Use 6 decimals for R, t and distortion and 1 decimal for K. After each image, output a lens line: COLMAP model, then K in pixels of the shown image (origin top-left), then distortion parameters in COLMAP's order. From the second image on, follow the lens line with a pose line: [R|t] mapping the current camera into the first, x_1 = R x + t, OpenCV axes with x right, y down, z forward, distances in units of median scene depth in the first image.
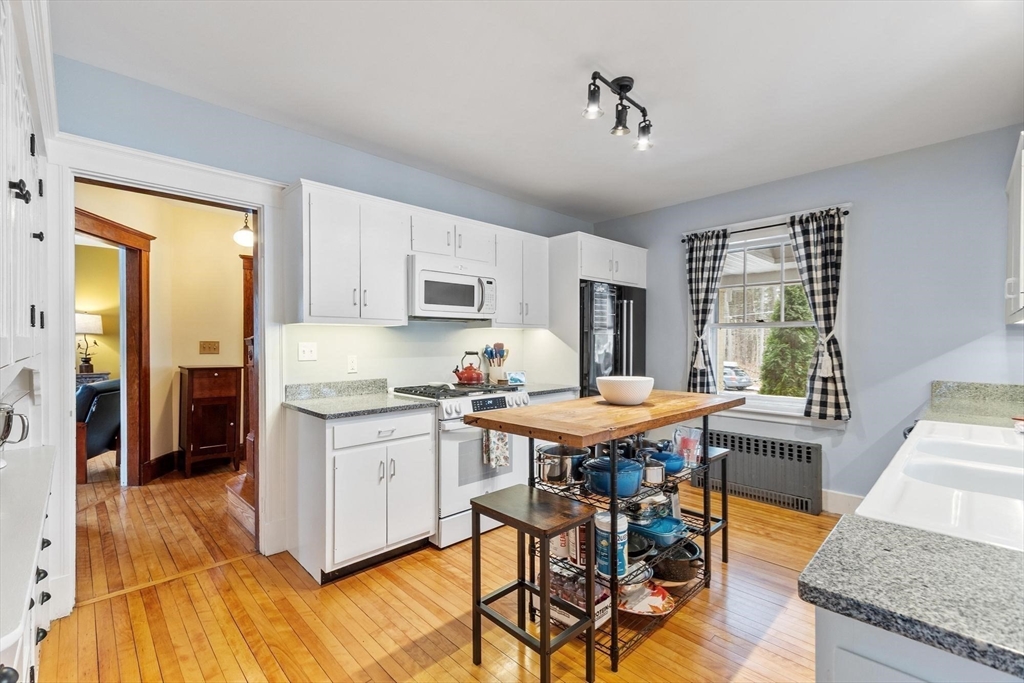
lens RADIAL K [[444.9, 0, 514.2], [0, 444.9, 342.8], [0, 0, 1]] dist [0.002348, -0.000540]
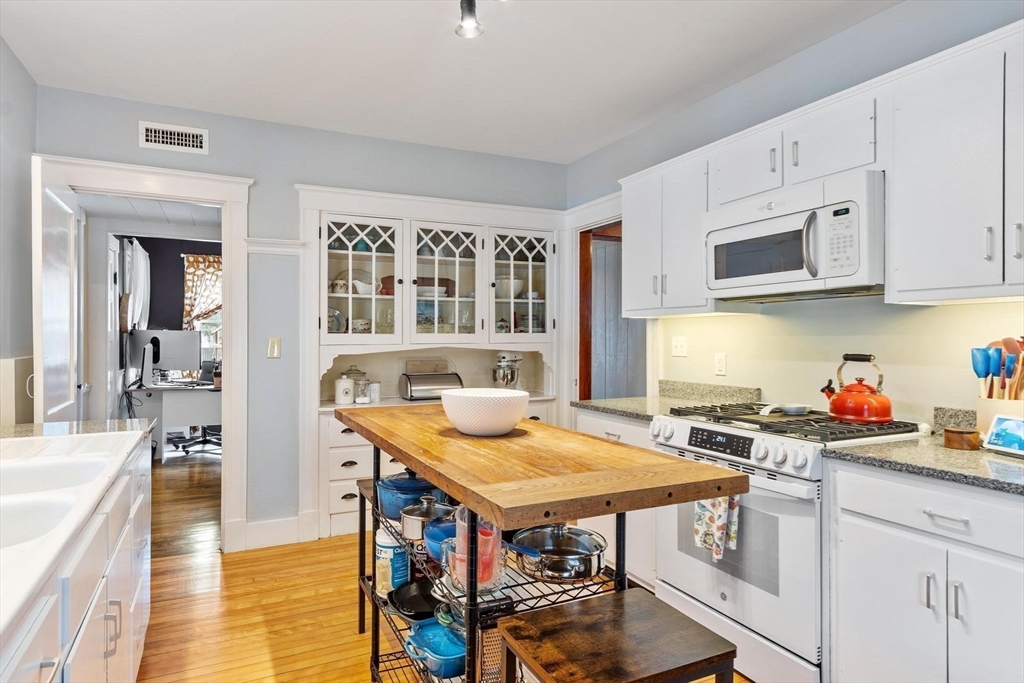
lens RADIAL K [[568.8, 0, 506.0], [0, 568.8, 338.9], [0, 0, 1]] dist [0.005182, -0.001160]
pose [[-0.301028, -0.001972, -0.953613, 0.610540], [-0.005451, 0.999985, -0.000347, 0.004489], [0.953600, 0.005093, -0.301034, 0.796263]]
